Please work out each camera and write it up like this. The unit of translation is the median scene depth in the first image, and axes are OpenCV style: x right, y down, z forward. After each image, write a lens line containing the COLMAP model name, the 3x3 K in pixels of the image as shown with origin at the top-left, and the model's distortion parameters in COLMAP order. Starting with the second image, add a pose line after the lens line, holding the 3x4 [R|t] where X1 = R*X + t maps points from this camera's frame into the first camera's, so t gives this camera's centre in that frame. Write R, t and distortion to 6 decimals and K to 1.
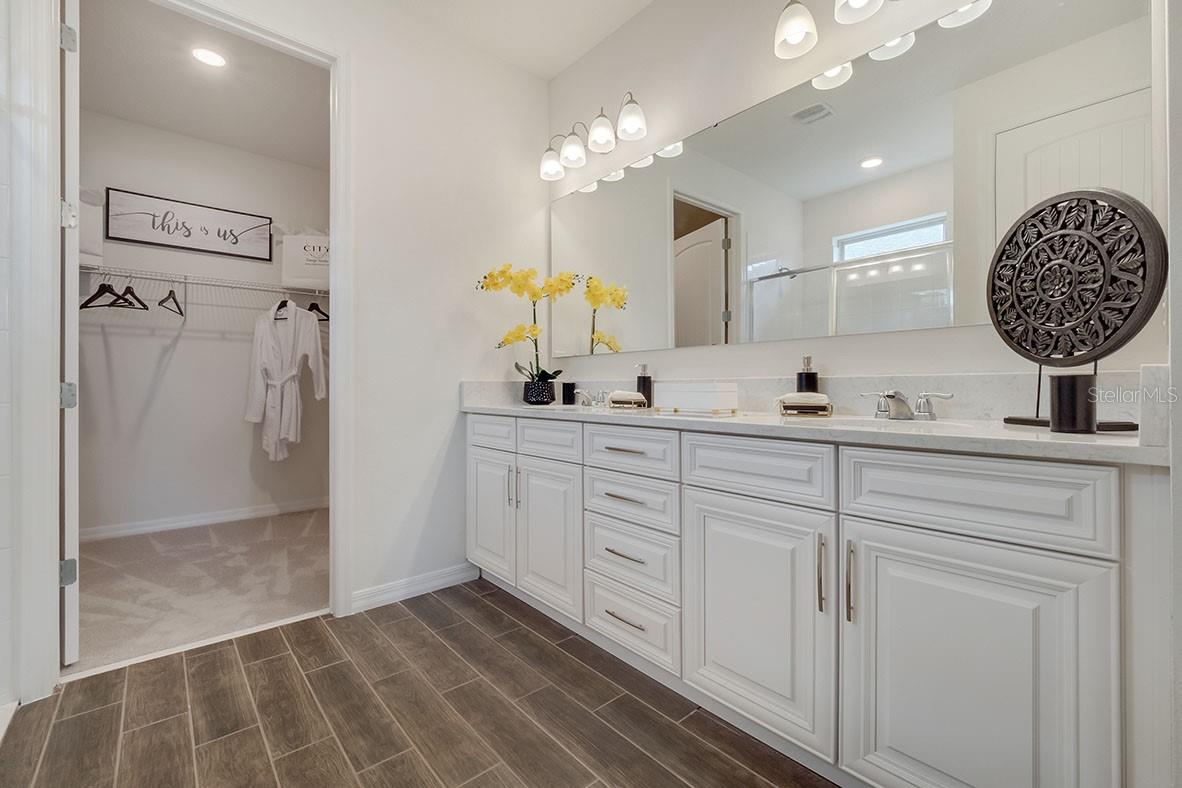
lens RADIAL K [[506.5, 0, 589.7], [0, 506.5, 386.7], [0, 0, 1]] dist [0.002225, 0.000171]
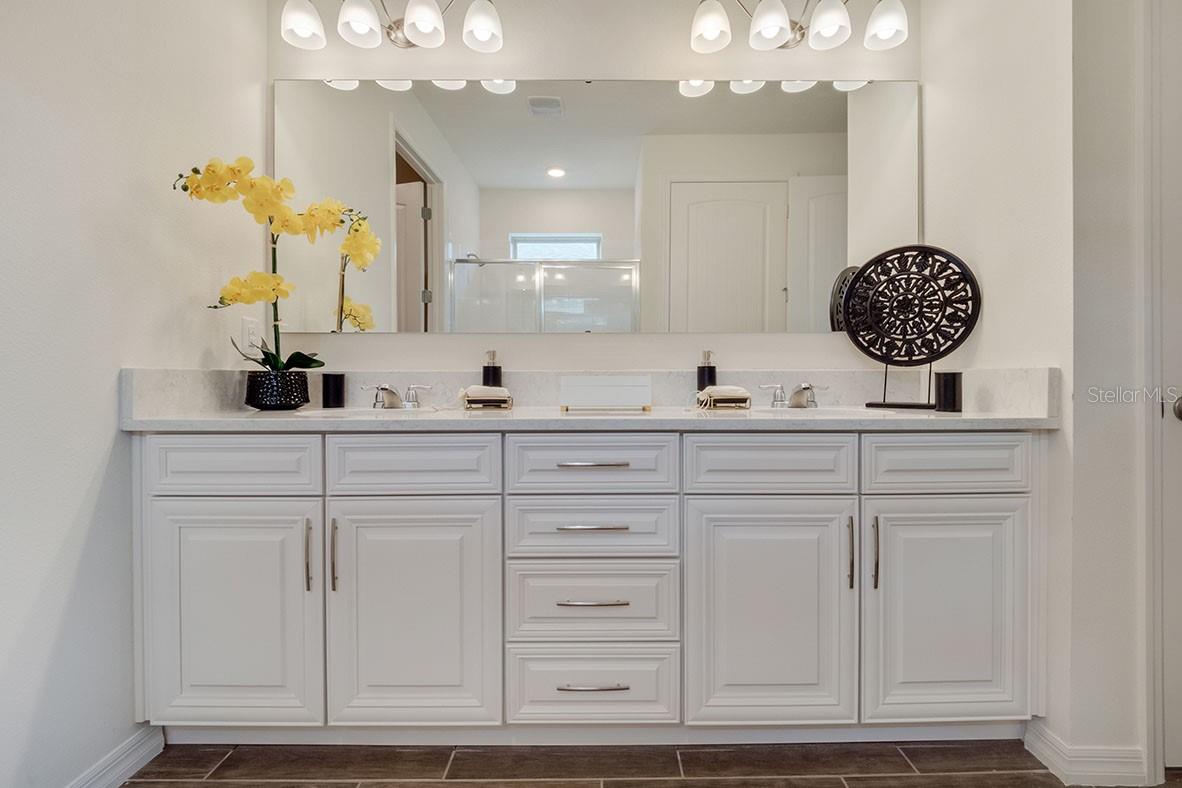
lens RADIAL K [[486.2, 0, 595.2], [0, 486.2, 390.0], [0, 0, 1]] dist [-0.000705, -0.000298]
pose [[0.642470, -0.014319, 0.766177, -0.312490], [-0.000611, 0.999816, 0.019198, 0.001015], [-0.766311, -0.012803, 0.642342, 0.351331]]
